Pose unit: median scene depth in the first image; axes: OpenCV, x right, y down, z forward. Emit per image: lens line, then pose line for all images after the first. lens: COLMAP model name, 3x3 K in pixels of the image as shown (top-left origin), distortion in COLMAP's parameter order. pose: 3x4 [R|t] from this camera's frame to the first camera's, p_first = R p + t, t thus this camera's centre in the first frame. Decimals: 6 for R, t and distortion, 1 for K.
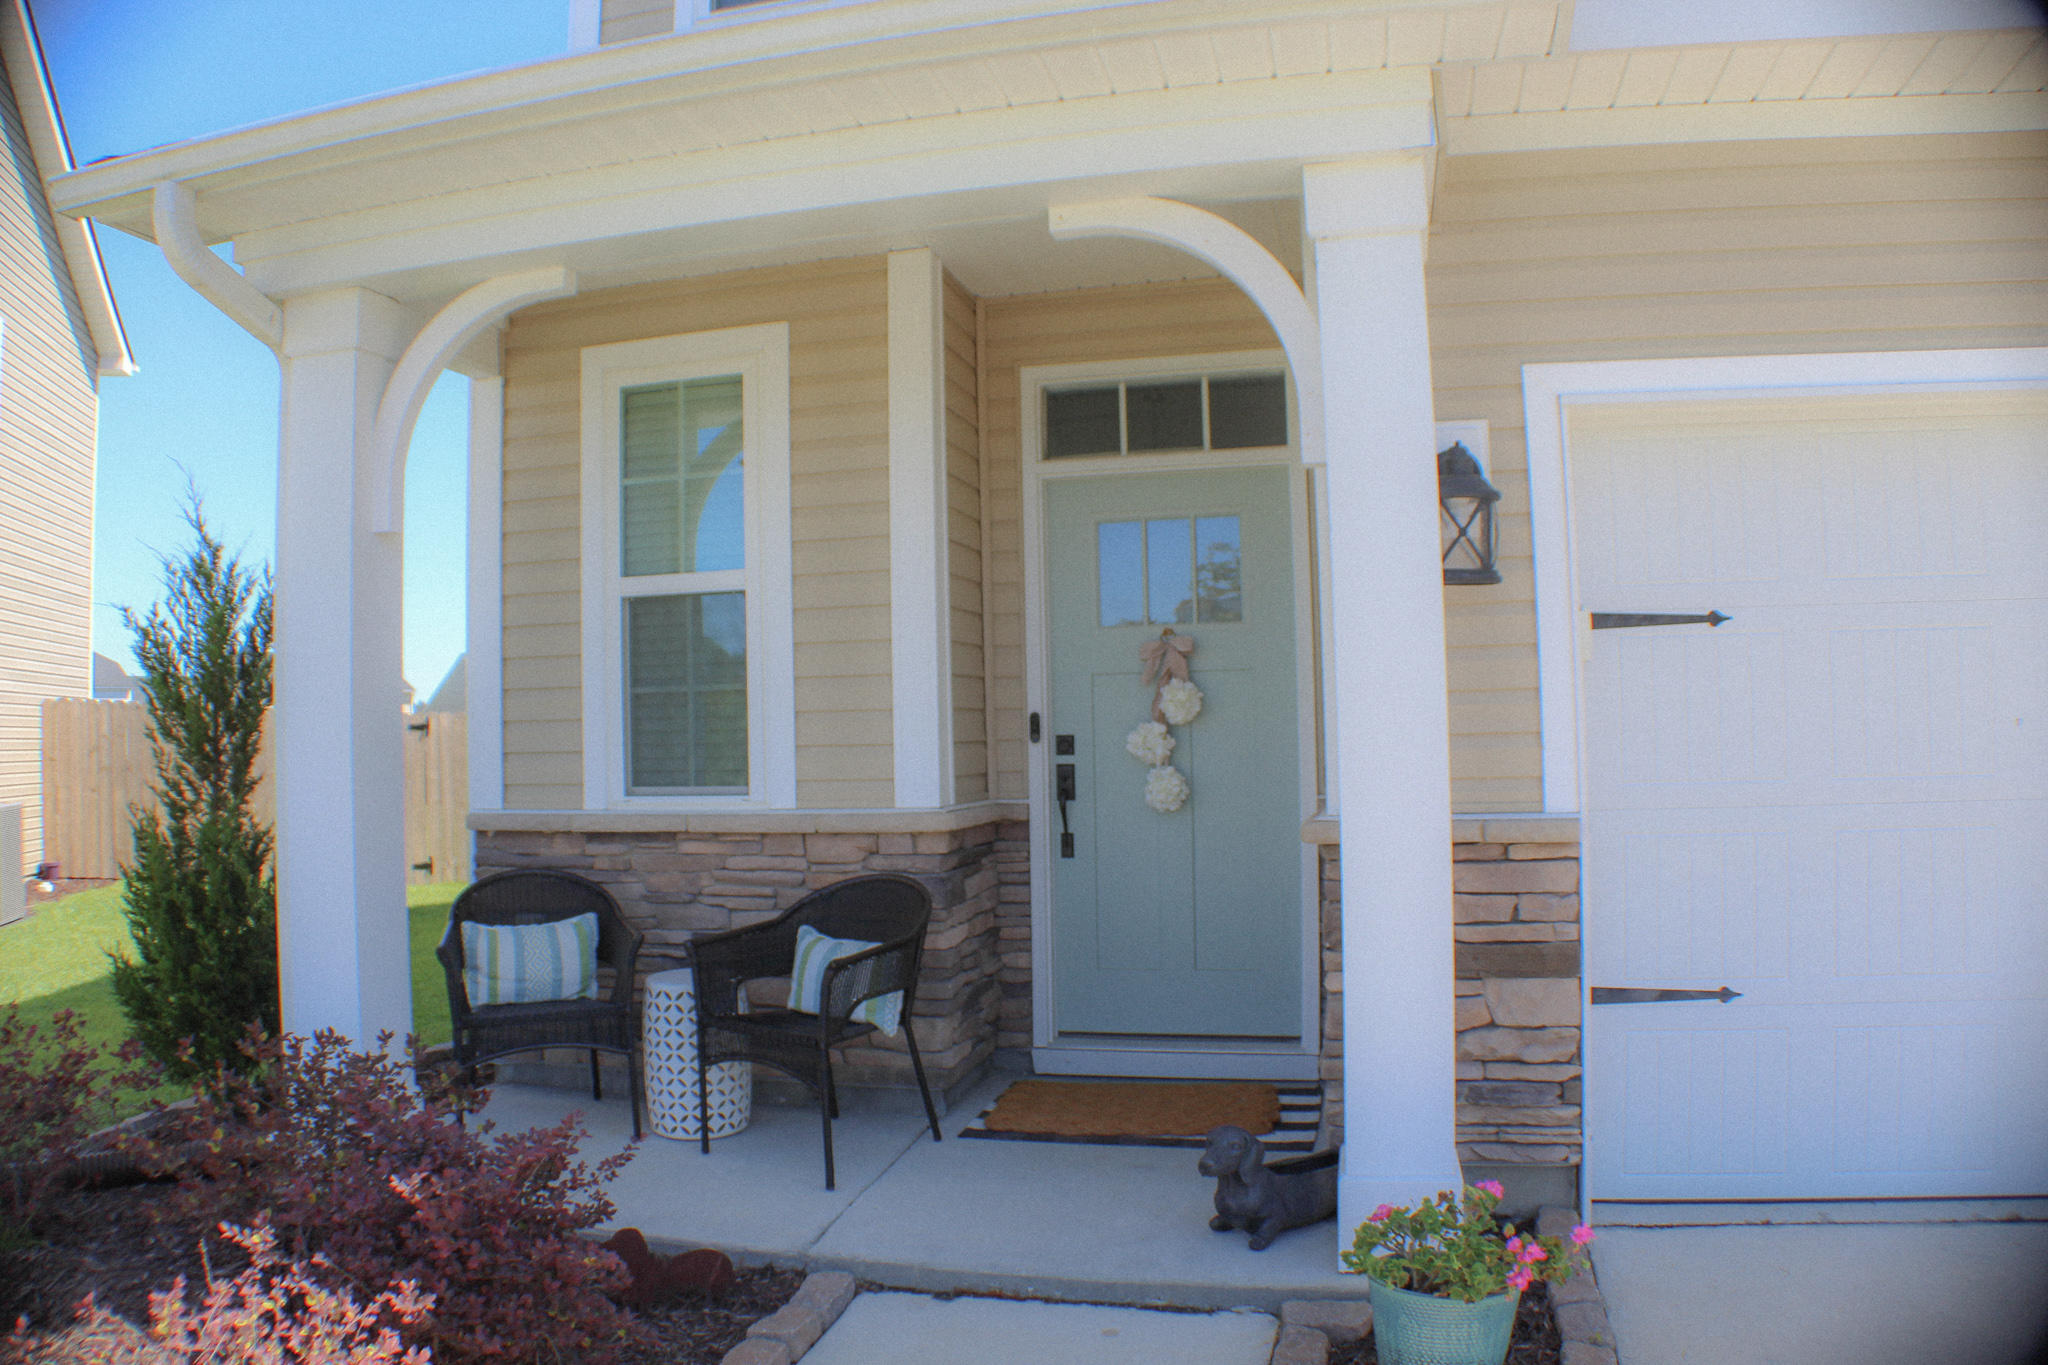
lens RADIAL K [[1452.7, 0, 1030.1], [0, 1452.7, 697.7], [0, 0, 1]] dist [-0.209086, 0.057454]
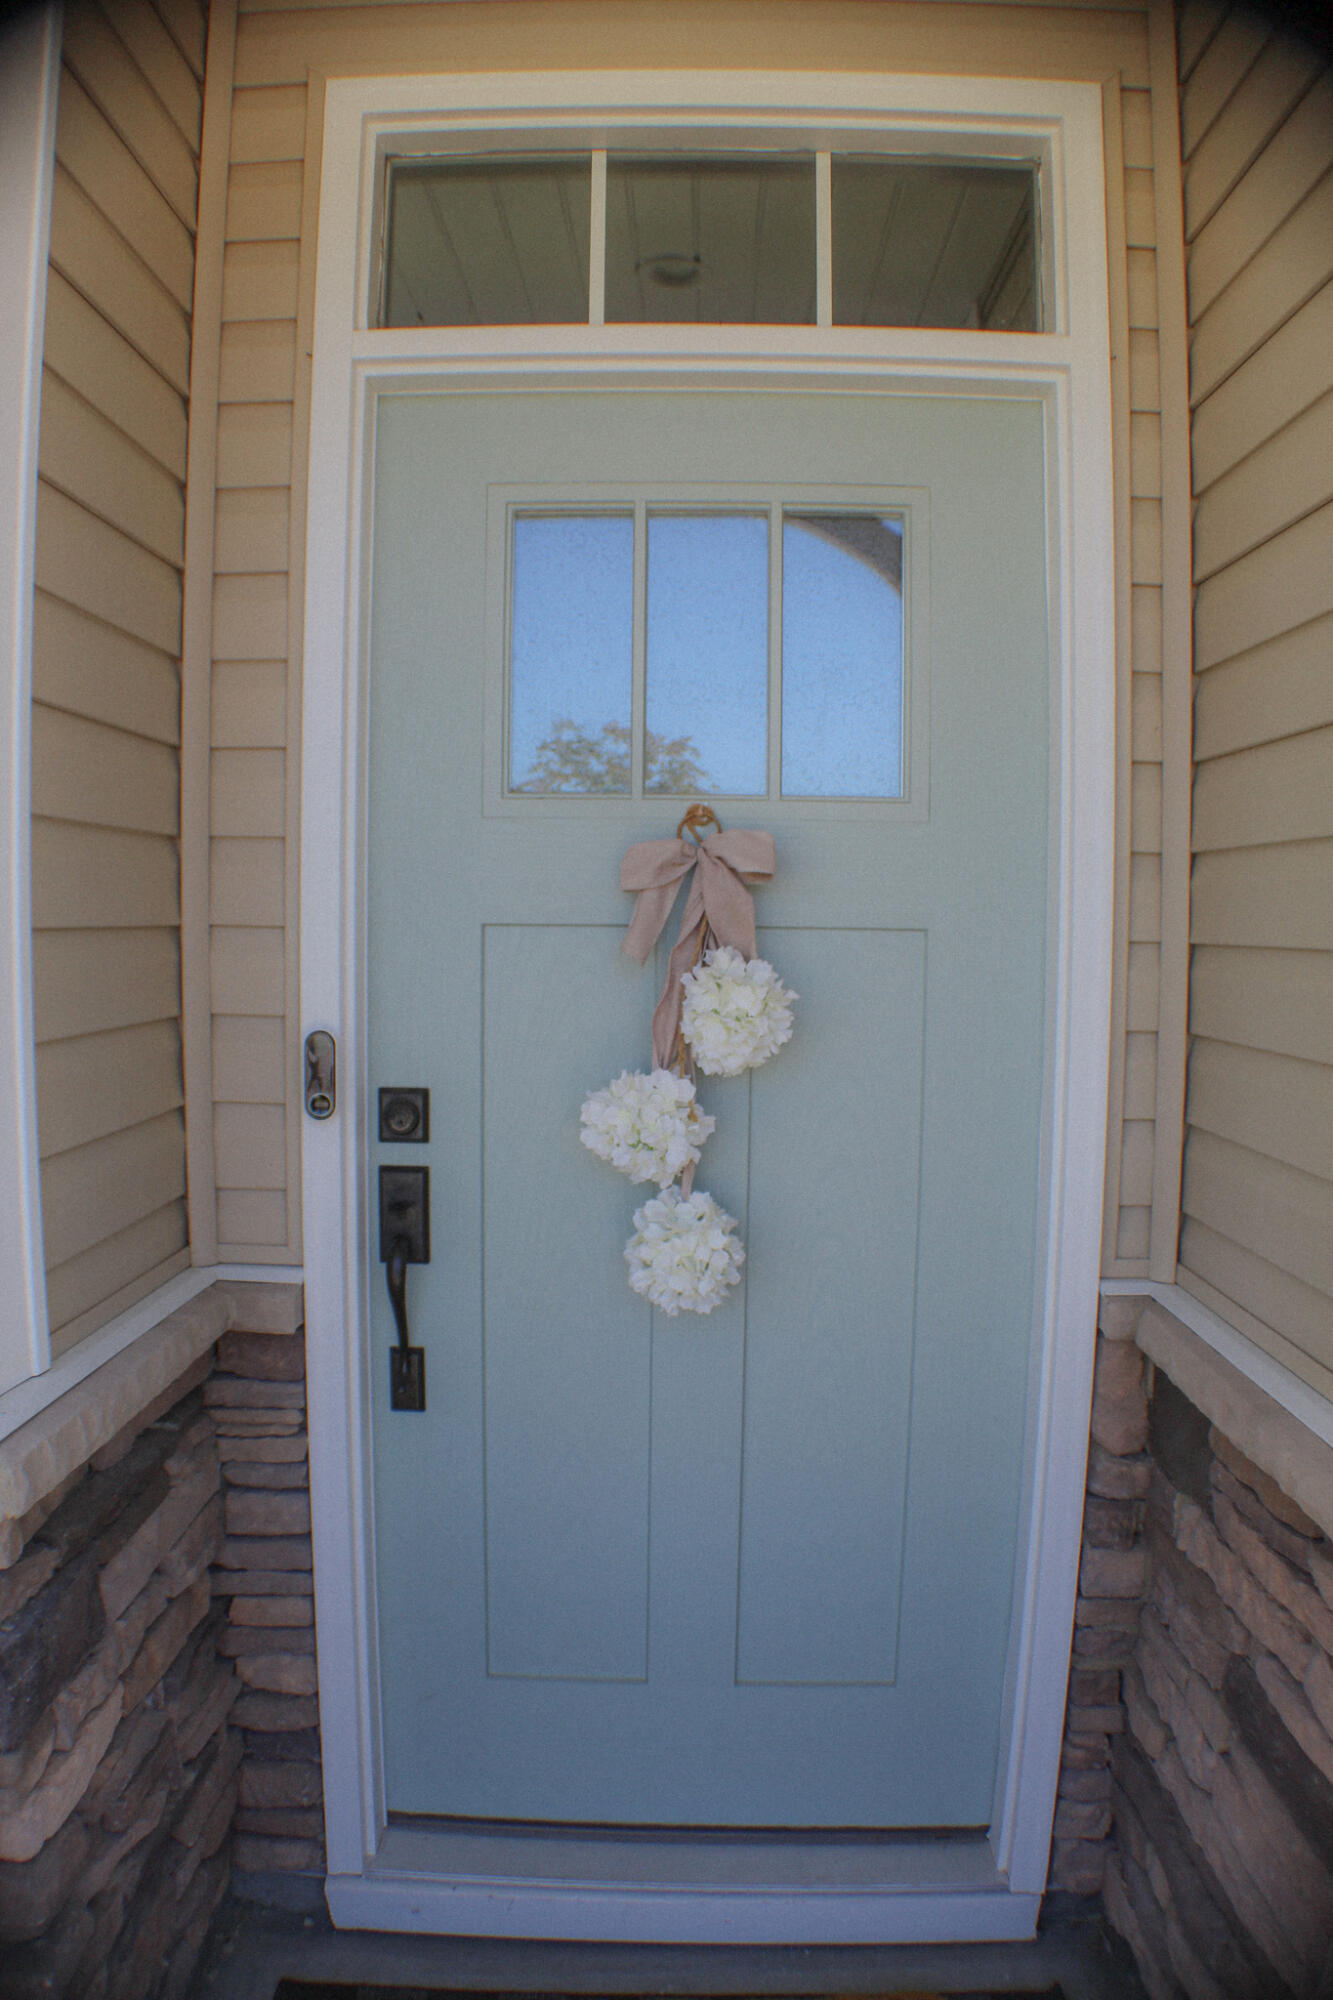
lens RADIAL K [[1418.7, 0, 632.7], [0, 1418.7, 1020.4], [0, 0, 1]] dist [-0.209086, 0.057454]
pose [[0.980603, 0.016510, 0.195310, 0.011225], [-0.035264, 0.995047, 0.092936, -0.026775], [-0.192808, -0.098021, 0.976328, 0.664704]]
